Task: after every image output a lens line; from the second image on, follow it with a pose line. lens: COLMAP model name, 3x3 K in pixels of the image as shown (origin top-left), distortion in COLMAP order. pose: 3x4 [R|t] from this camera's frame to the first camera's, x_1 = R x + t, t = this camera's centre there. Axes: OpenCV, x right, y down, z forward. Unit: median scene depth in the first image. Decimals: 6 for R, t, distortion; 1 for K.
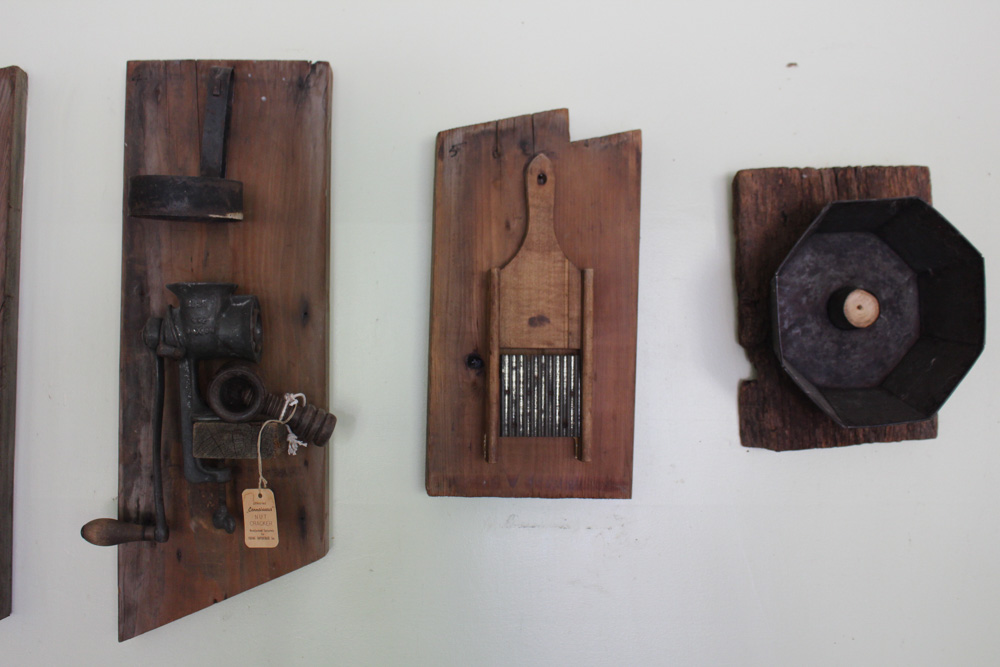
lens RADIAL K [[967.6, 0, 497.9], [0, 967.6, 339.6], [0, 0, 1]] dist [-0.076153, 0.000000]
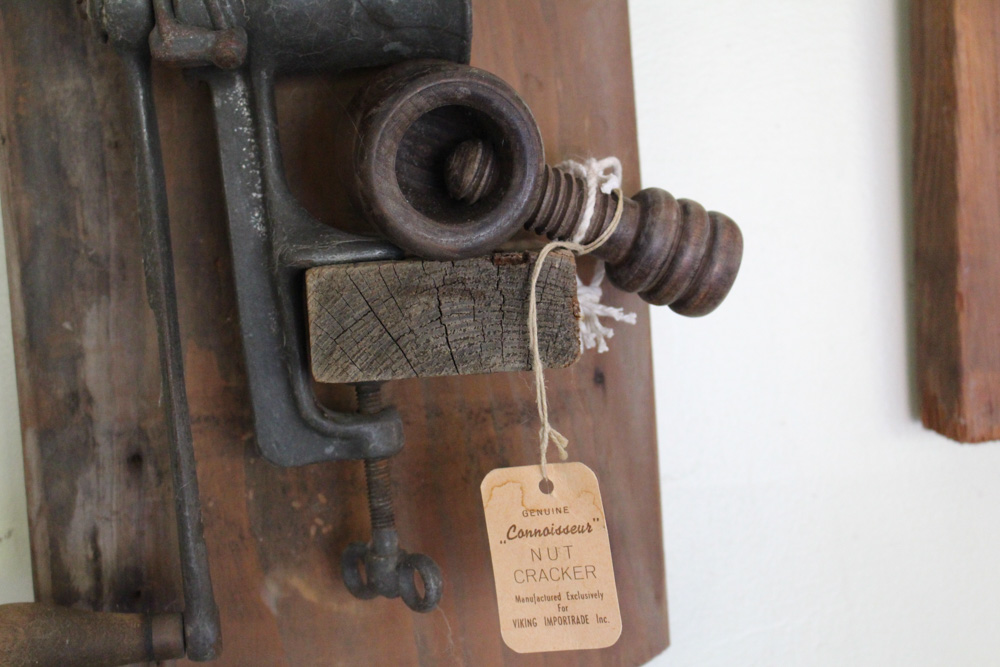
lens RADIAL K [[1655.5, 0, 499.0], [0, 1655.5, 330.3], [0, 0, 1]] dist [-0.030445, 0.000000]
pose [[0.995048, -0.077601, 0.062106, -0.285720], [0.071952, 0.993470, 0.088540, 0.062335], [-0.068571, -0.083633, 0.994135, 0.463314]]
